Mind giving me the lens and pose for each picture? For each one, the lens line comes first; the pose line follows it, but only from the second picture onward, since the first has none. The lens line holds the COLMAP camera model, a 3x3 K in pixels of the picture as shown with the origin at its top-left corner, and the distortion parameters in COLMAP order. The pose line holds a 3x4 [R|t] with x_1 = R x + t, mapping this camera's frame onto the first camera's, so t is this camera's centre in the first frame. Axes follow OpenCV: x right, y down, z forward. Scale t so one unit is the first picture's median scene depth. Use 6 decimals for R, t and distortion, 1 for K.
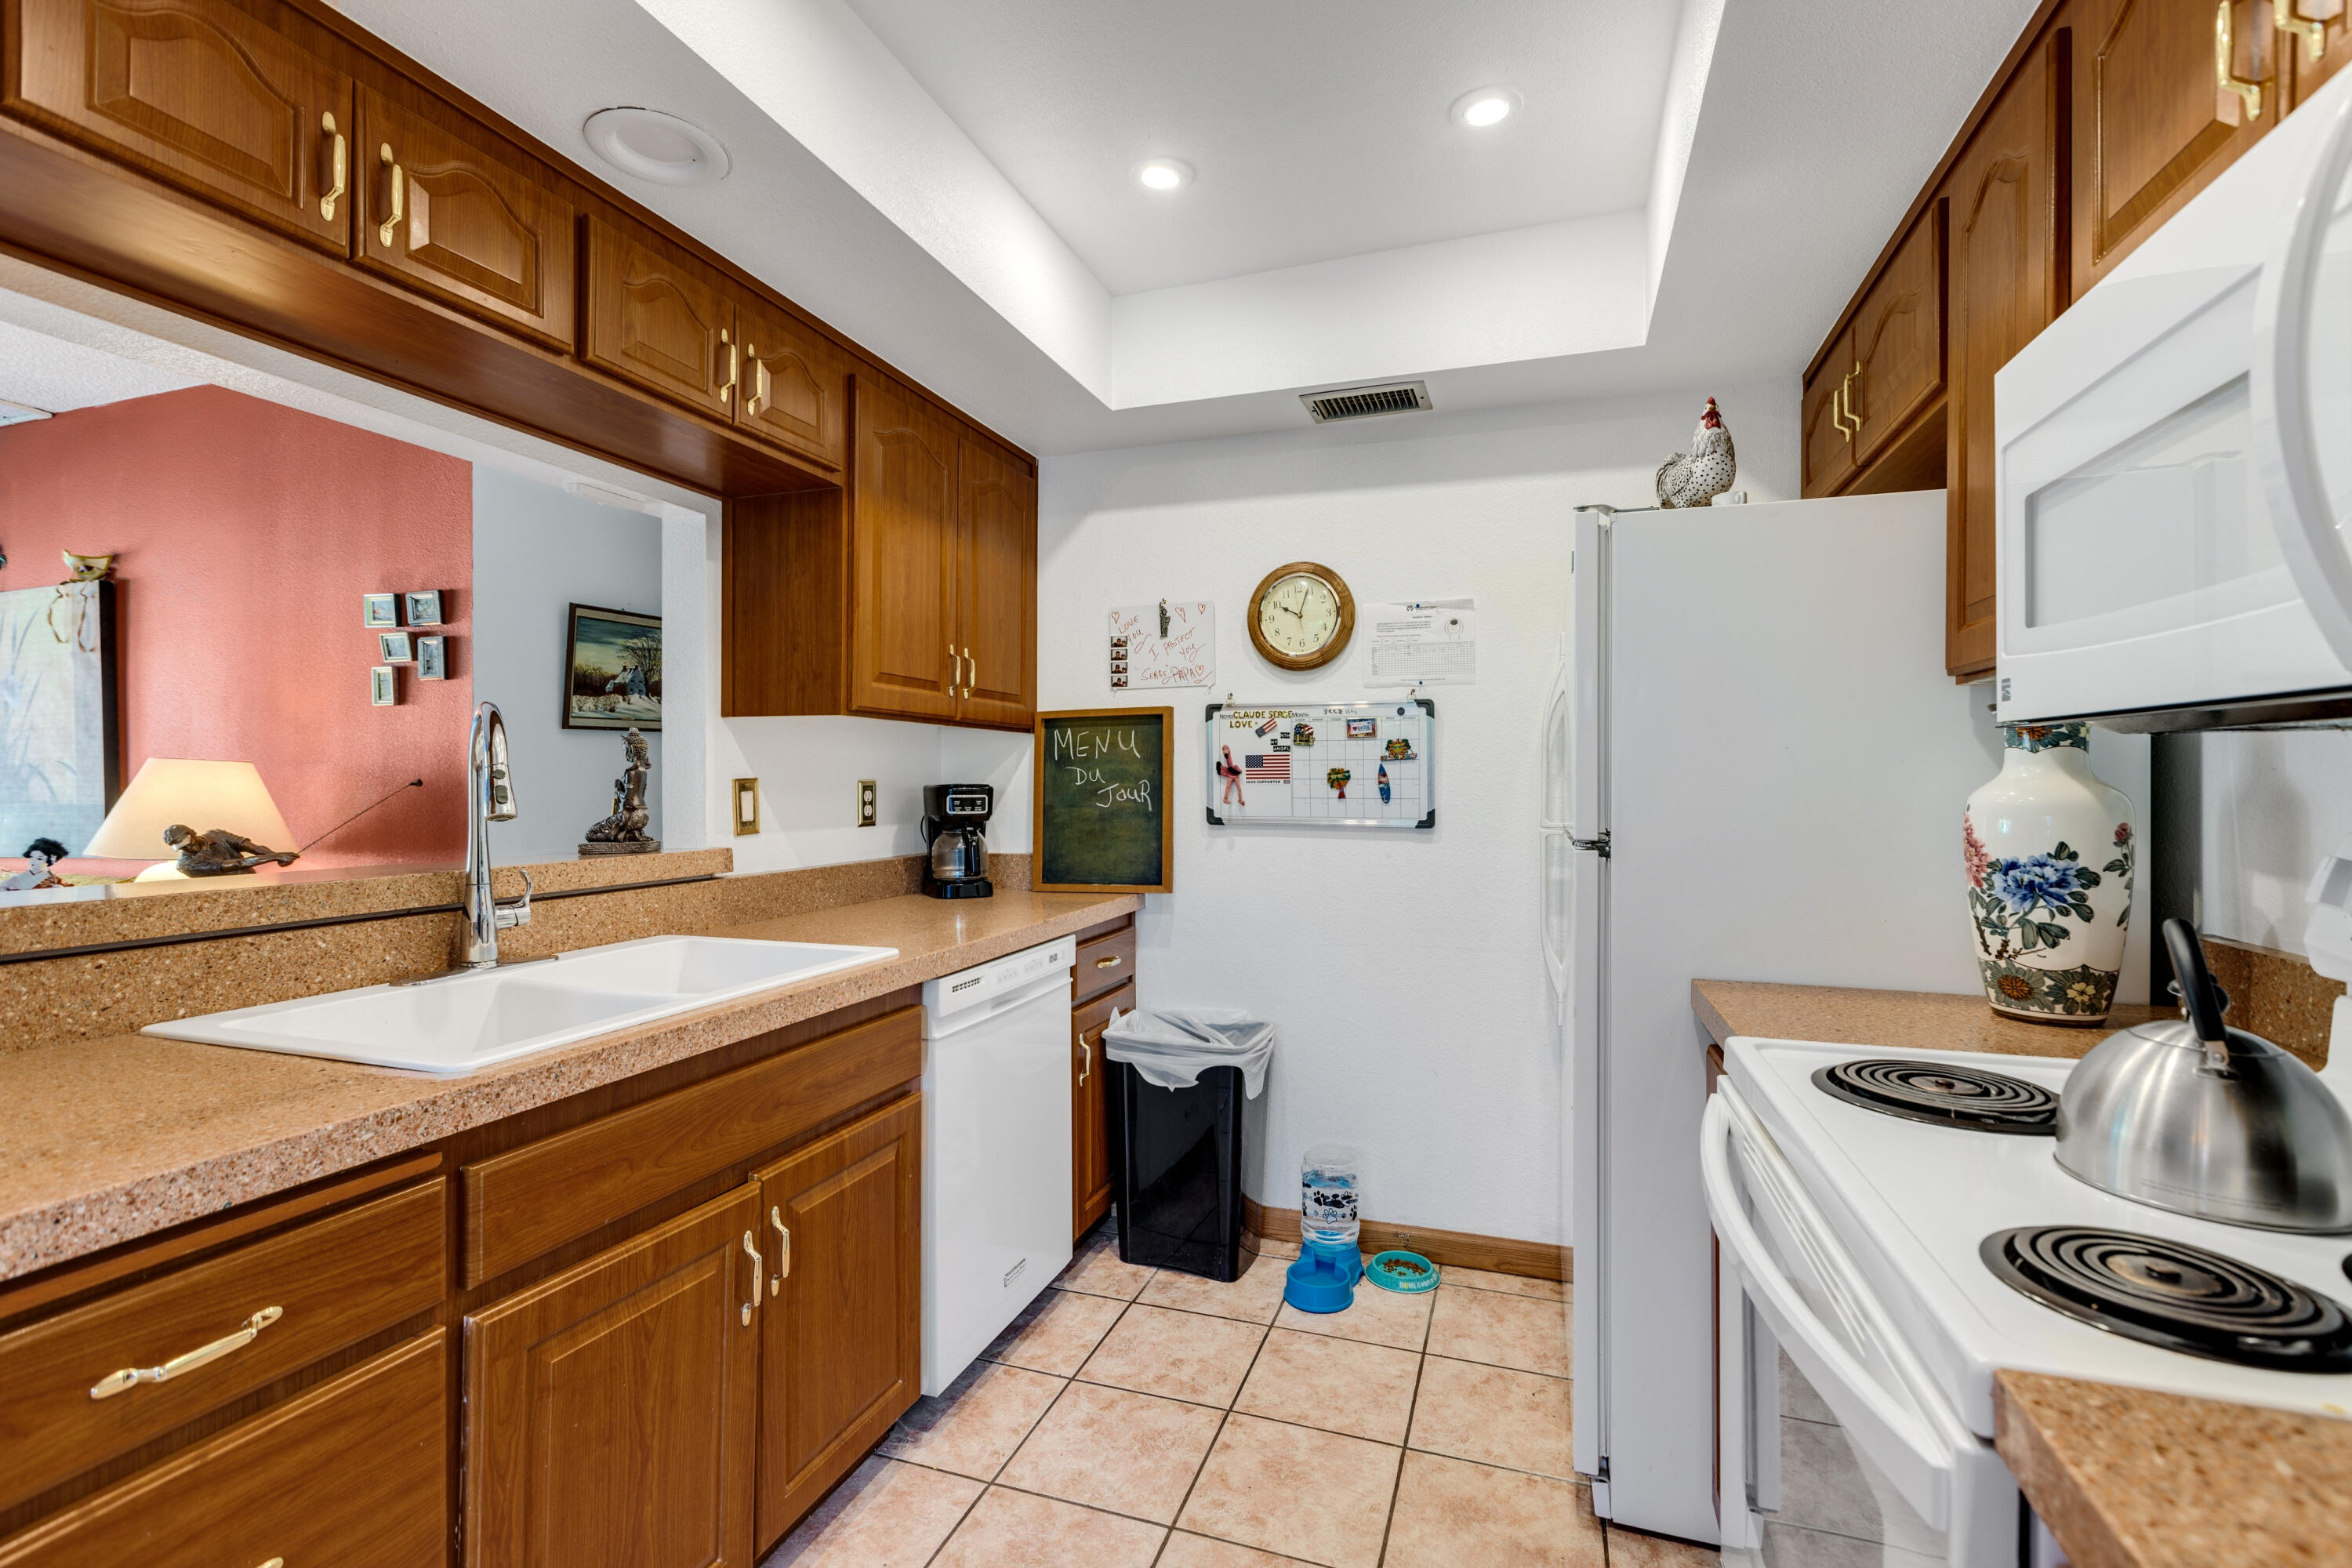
lens RADIAL K [[1042.7, 0, 1176.9], [0, 1042.7, 785.5], [0, 0, 1]] dist [0.002817, -0.000399]
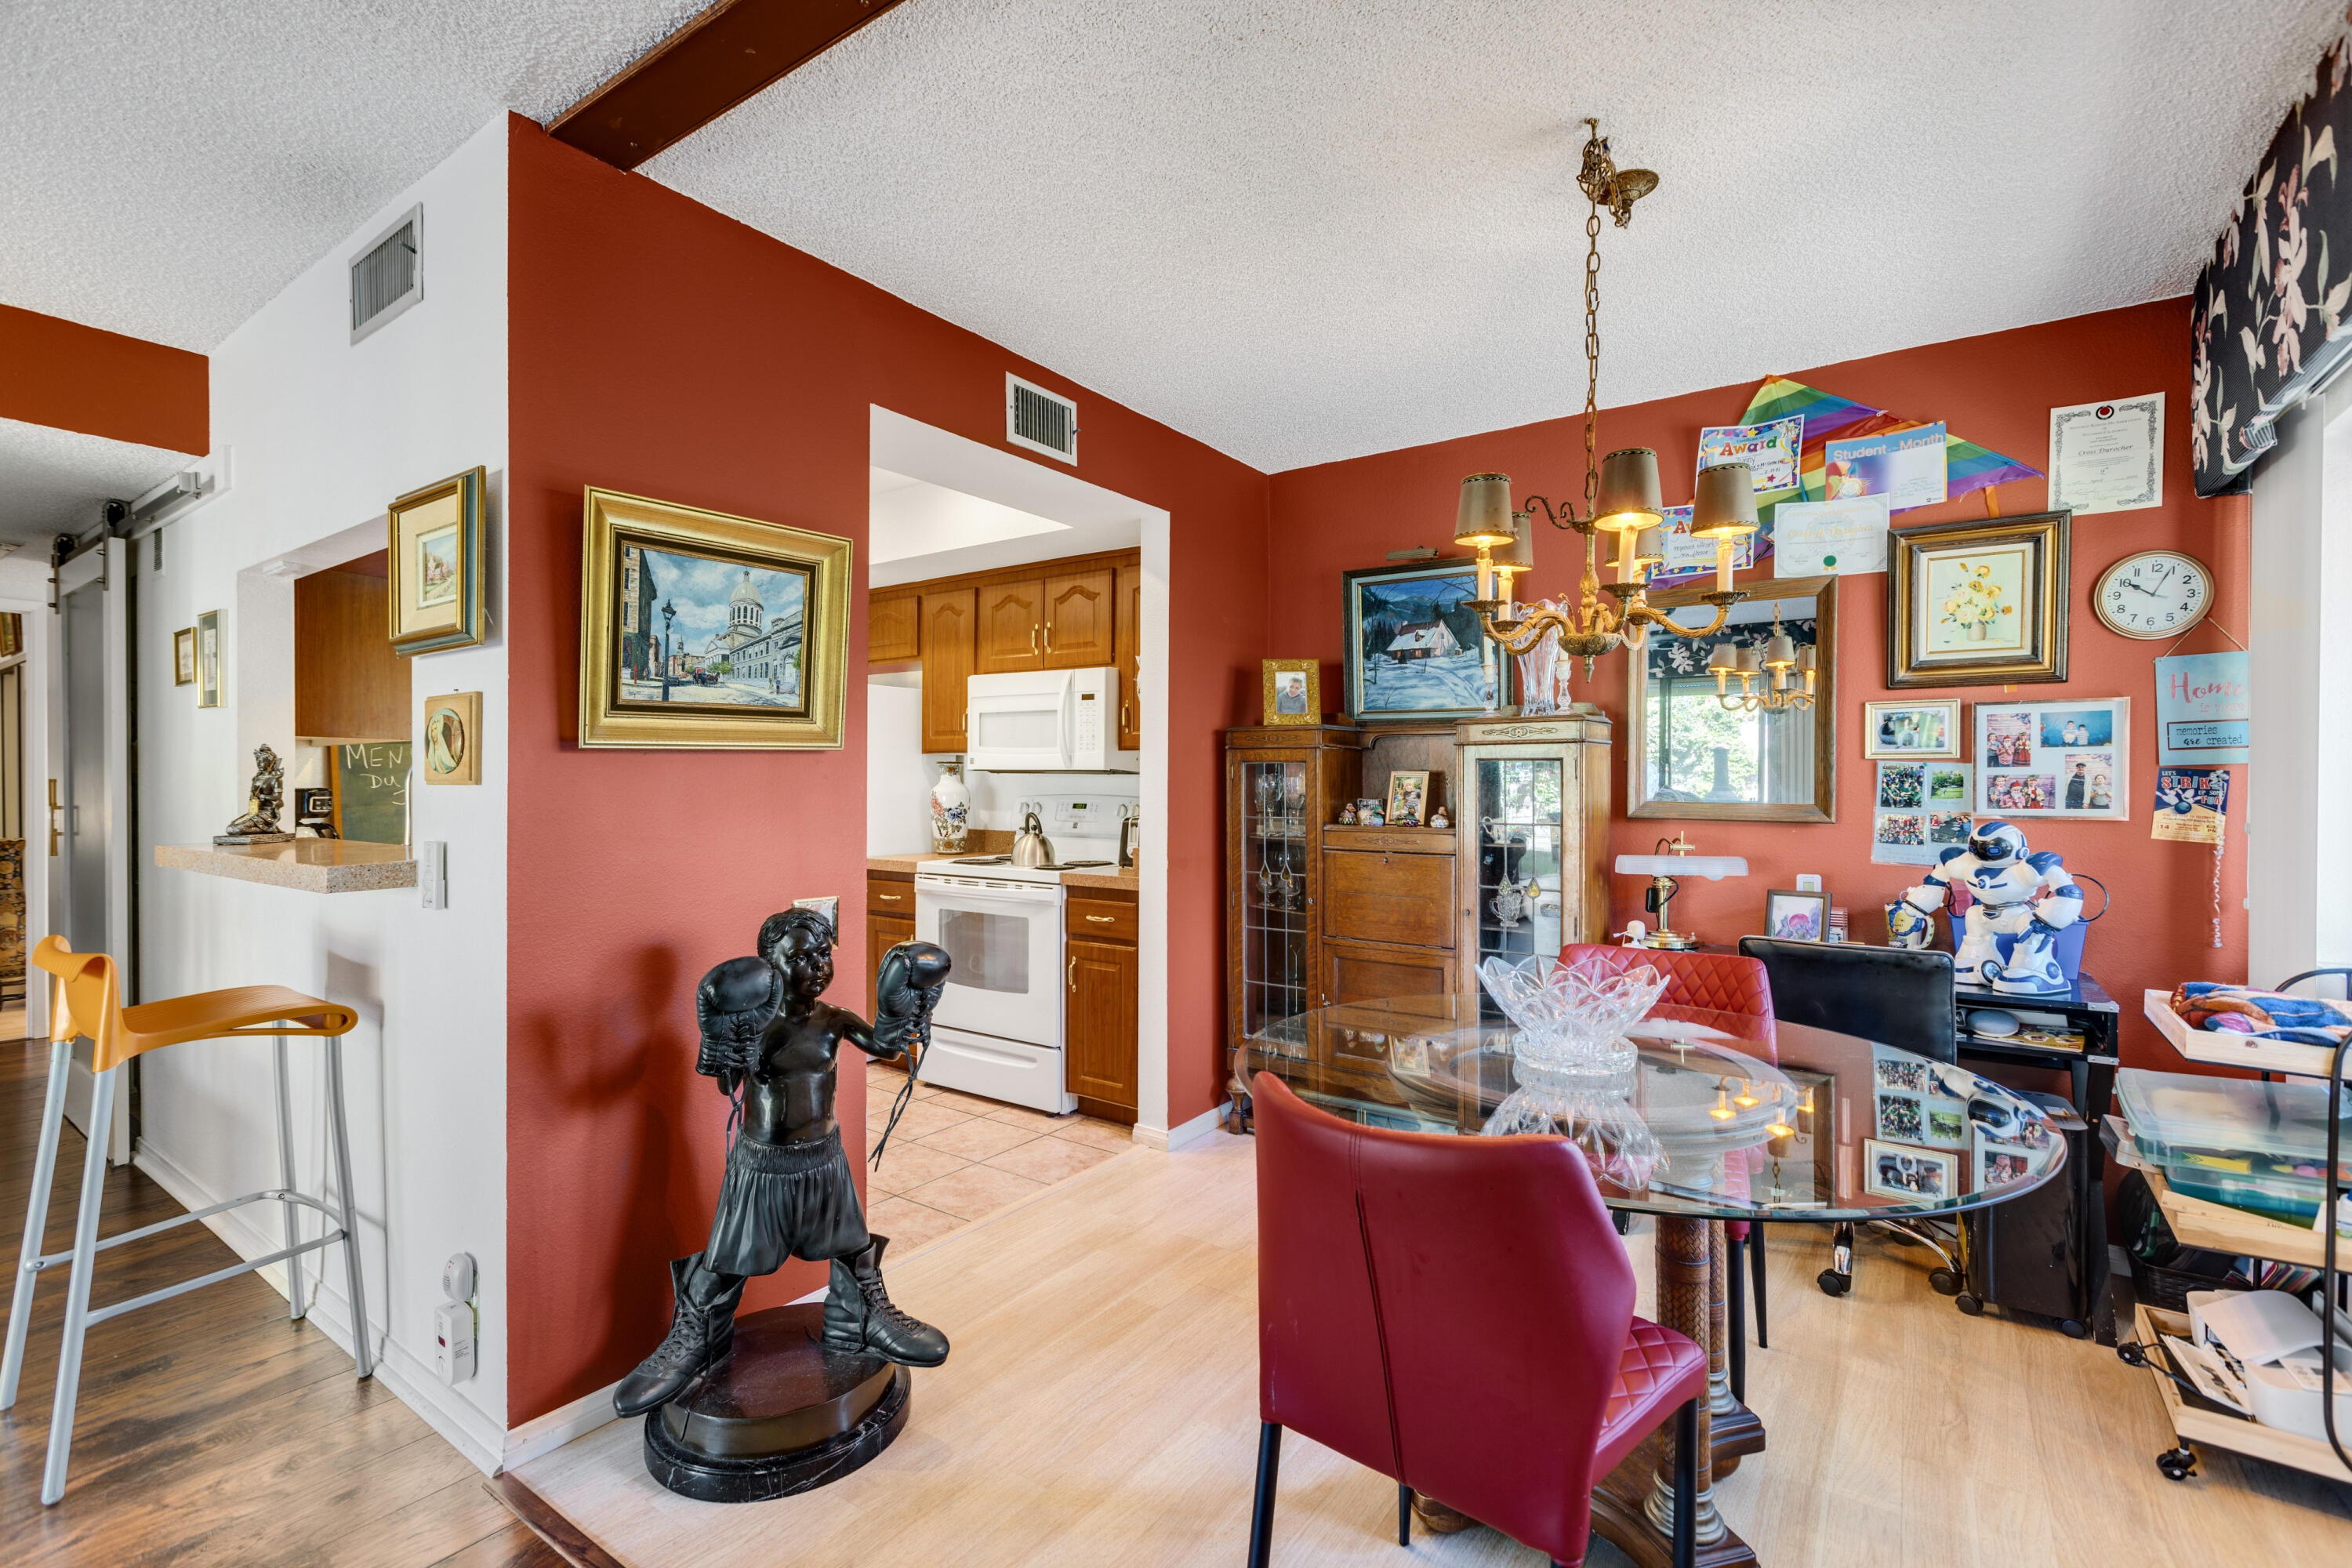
lens RADIAL K [[1046.5, 0, 1169.2], [0, 1046.5, 795.5], [0, 0, 1]] dist [0.003933, -0.000456]
pose [[0.290291, -0.015346, 0.956815, -1.442893], [0.004082, 0.999882, 0.014799, -0.009509], [-0.956930, -0.000390, 0.290320, -0.432107]]
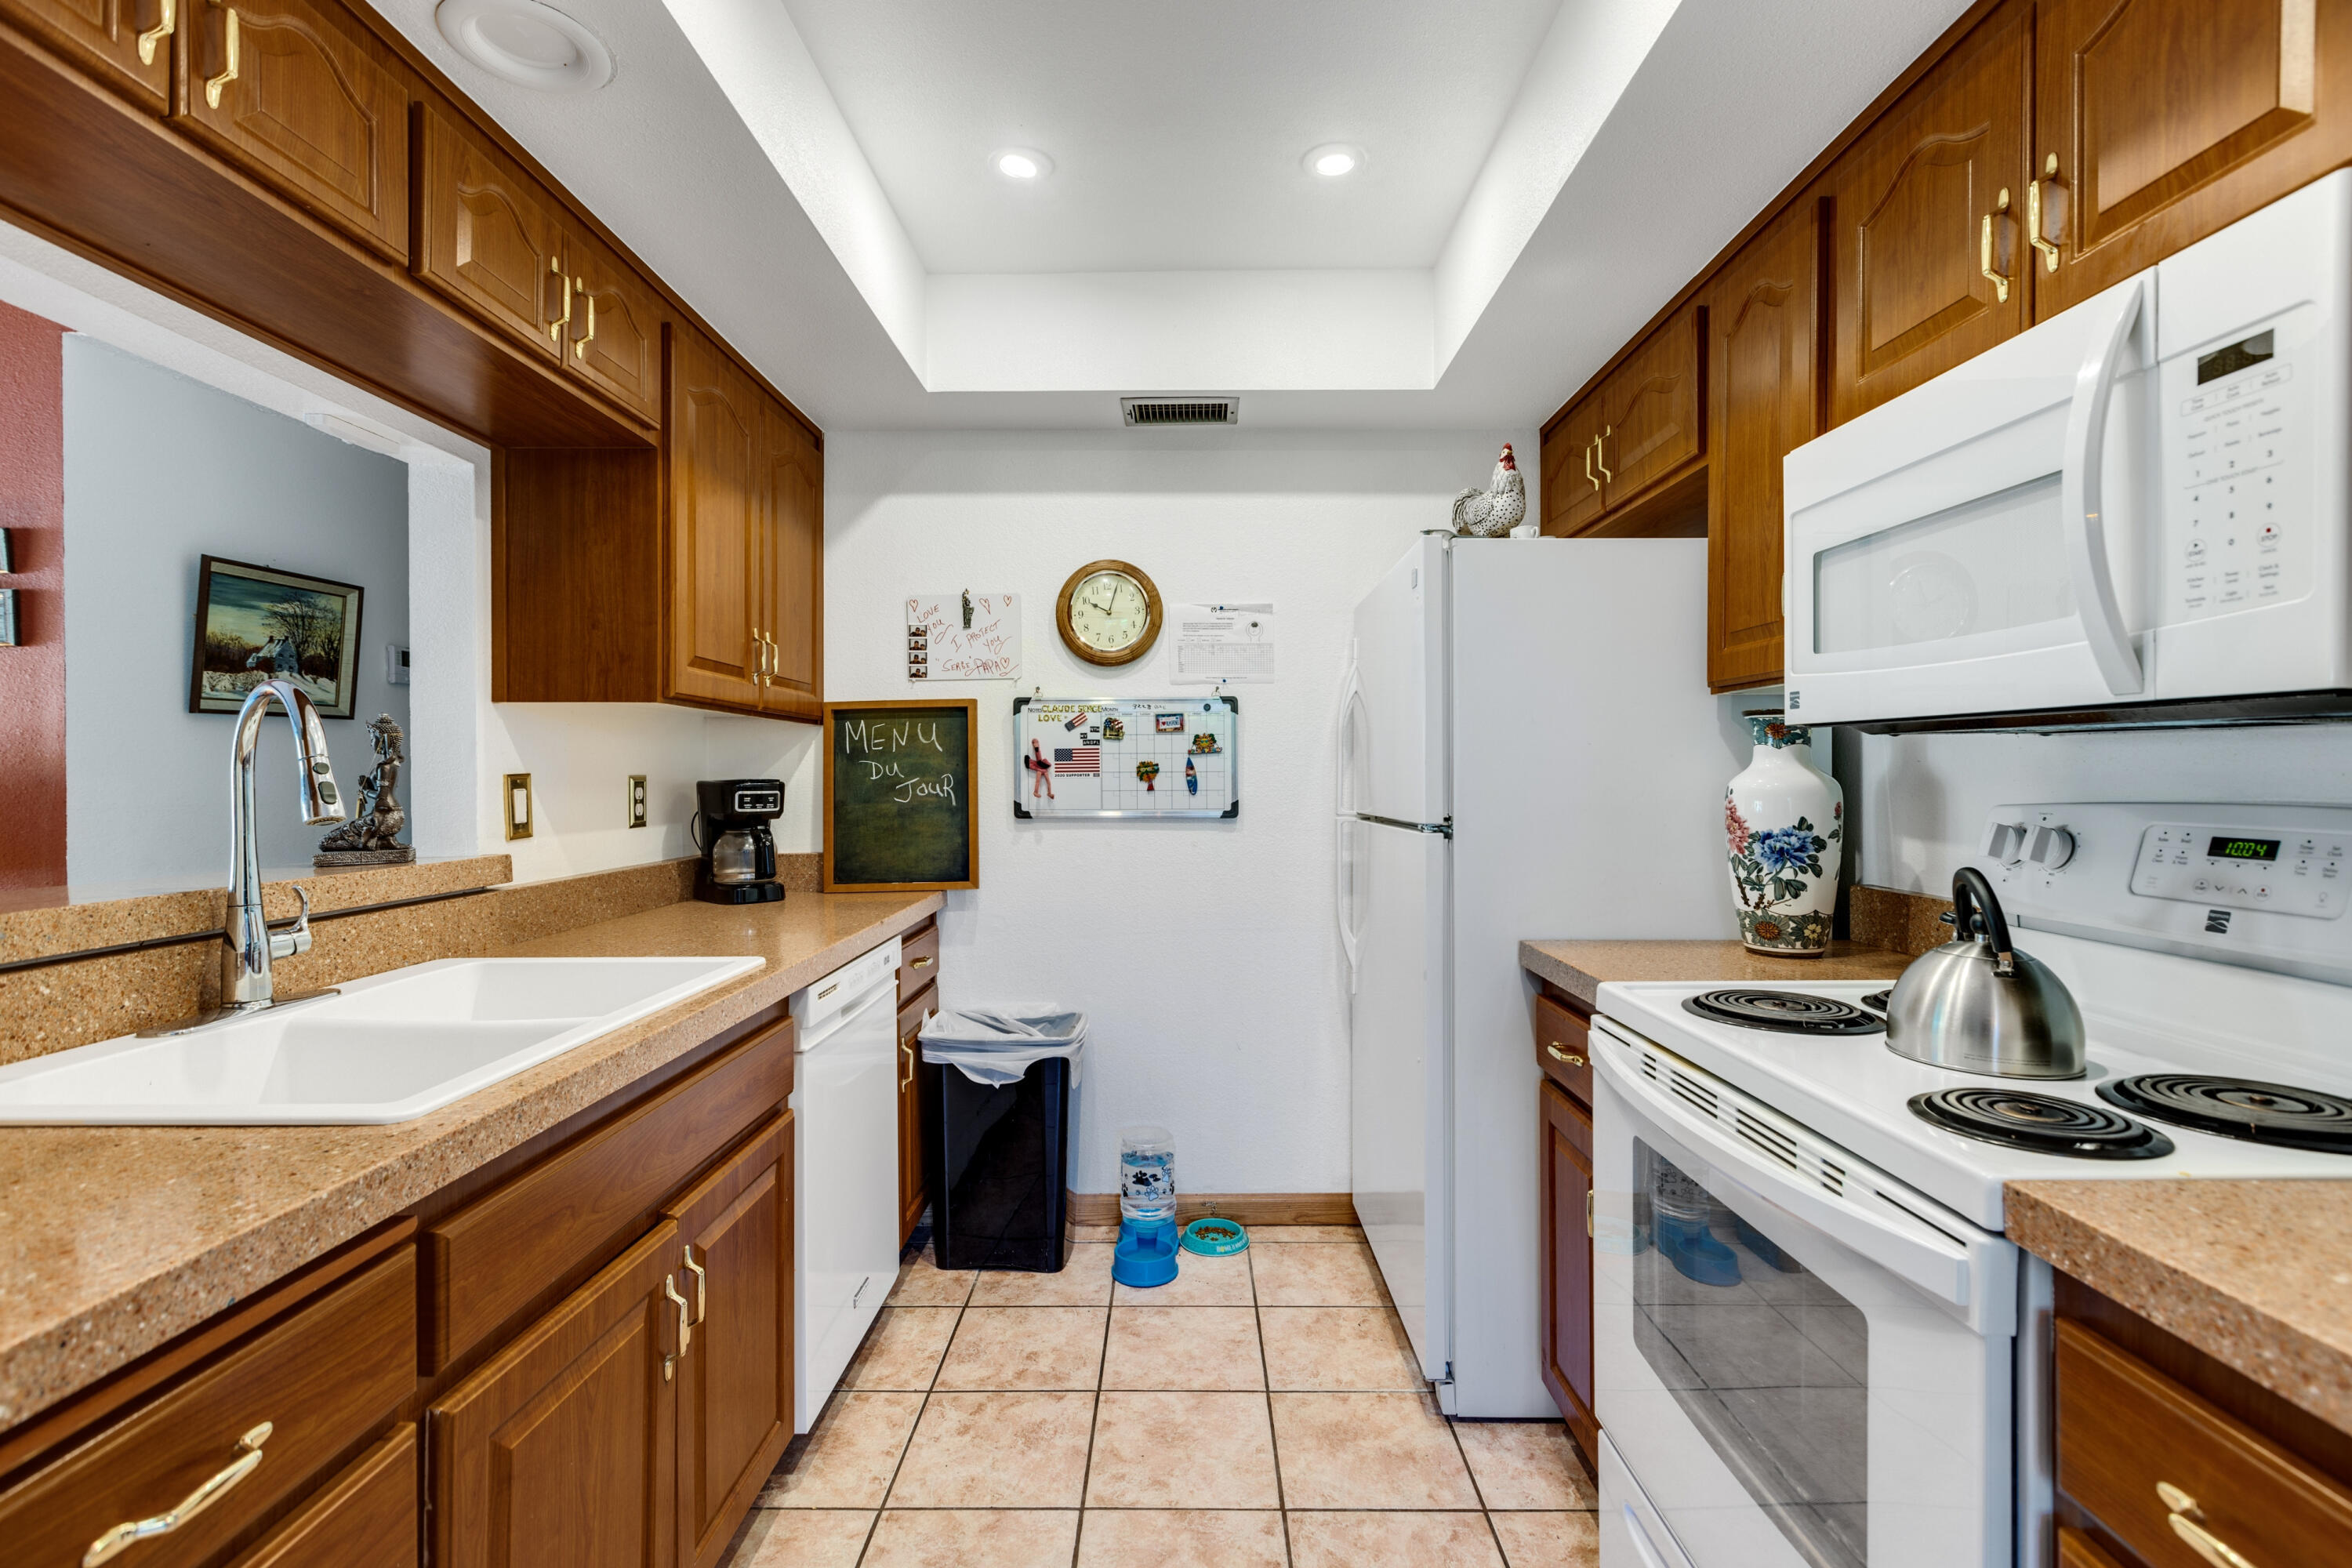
lens RADIAL K [[1053.8, 0, 1176.0], [0, 1053.8, 784.0], [0, 0, 1]] dist [0.002146, -0.000391]
pose [[0.948124, -0.007250, 0.317819, -0.191229], [0.006169, 0.999971, 0.004407, 0.001424], [-0.317842, -0.002218, 0.948141, -0.000464]]
